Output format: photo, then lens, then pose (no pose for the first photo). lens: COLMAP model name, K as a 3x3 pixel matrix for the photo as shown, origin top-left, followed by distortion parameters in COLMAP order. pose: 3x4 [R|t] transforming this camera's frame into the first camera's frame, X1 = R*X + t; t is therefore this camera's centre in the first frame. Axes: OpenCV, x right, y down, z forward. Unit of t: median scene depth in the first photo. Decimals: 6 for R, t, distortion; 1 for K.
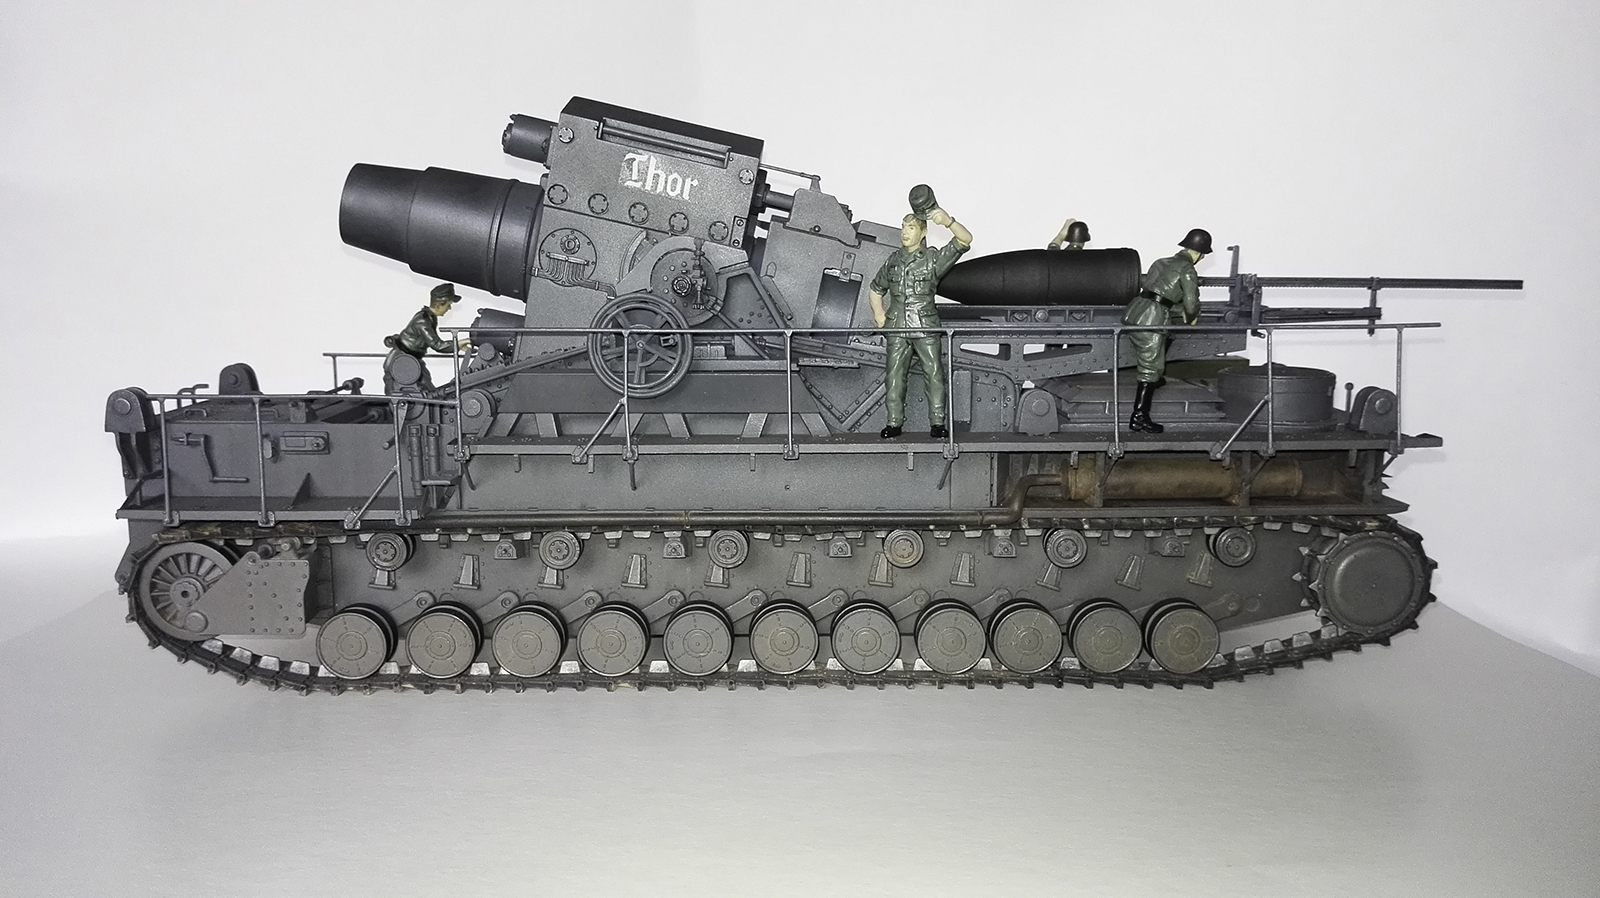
lens RADIAL K [[1308.8, 0, 800.0], [0, 1308.8, 449.0], [0, 0, 1]] dist [0.082395, -0.302390]
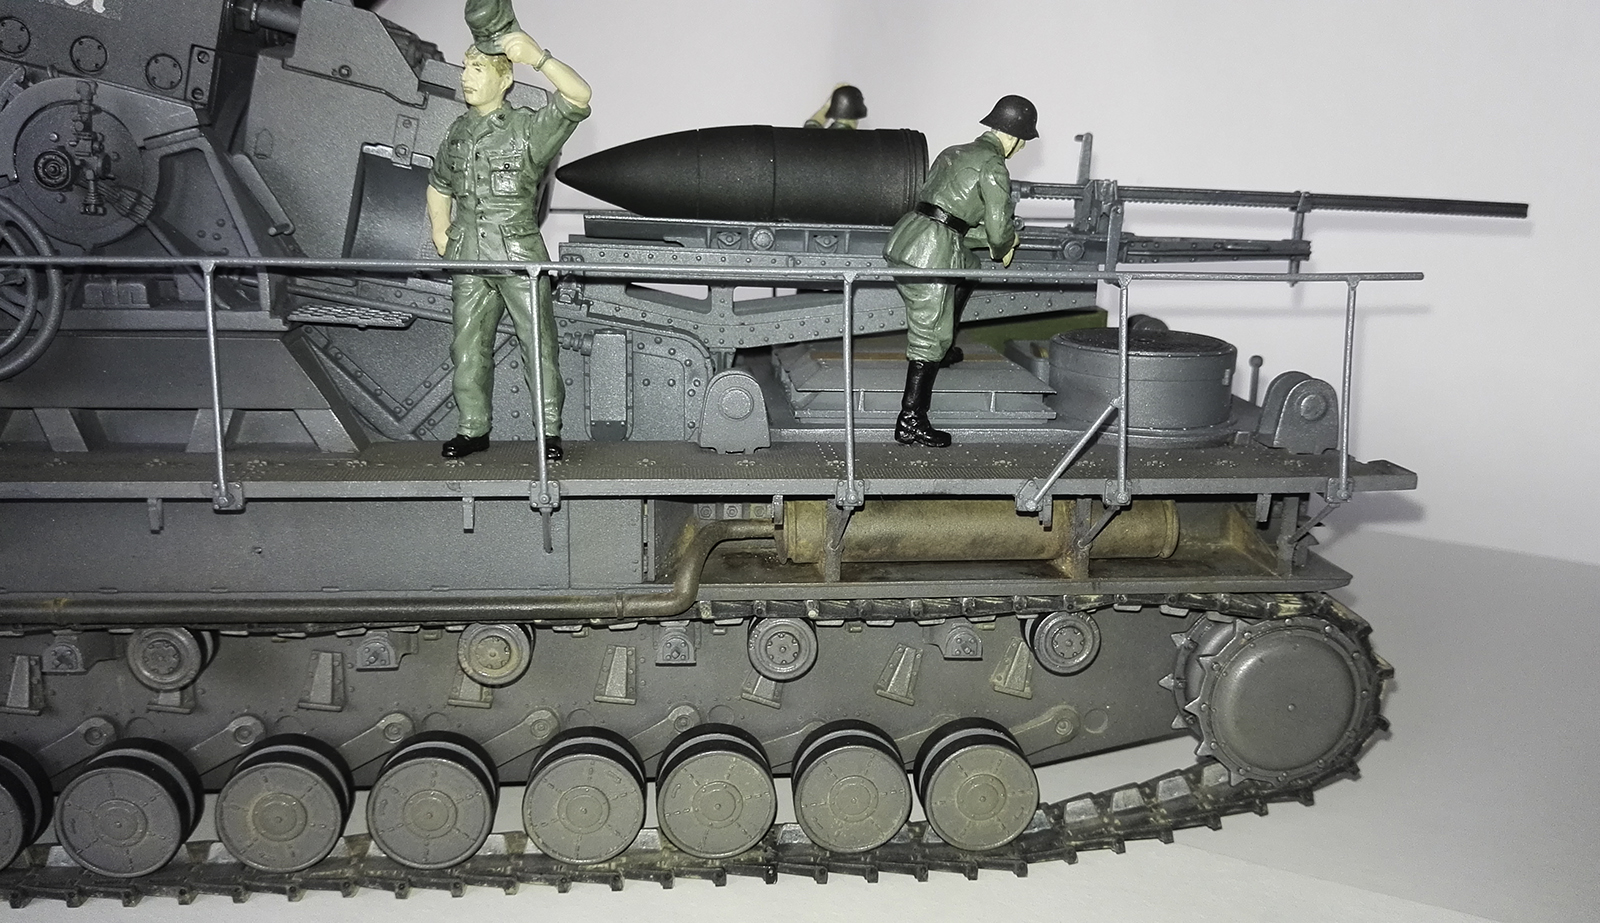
lens RADIAL K [[1628.7, 0, 800.0], [0, 1628.7, 461.5], [0, 0, 1]] dist [0.122445, -0.586359]
pose [[0.991436, 0.005914, 0.130459, 0.116954], [-0.011919, 0.998902, 0.045298, -0.038541], [-0.130048, -0.046465, 0.990418, 0.294467]]
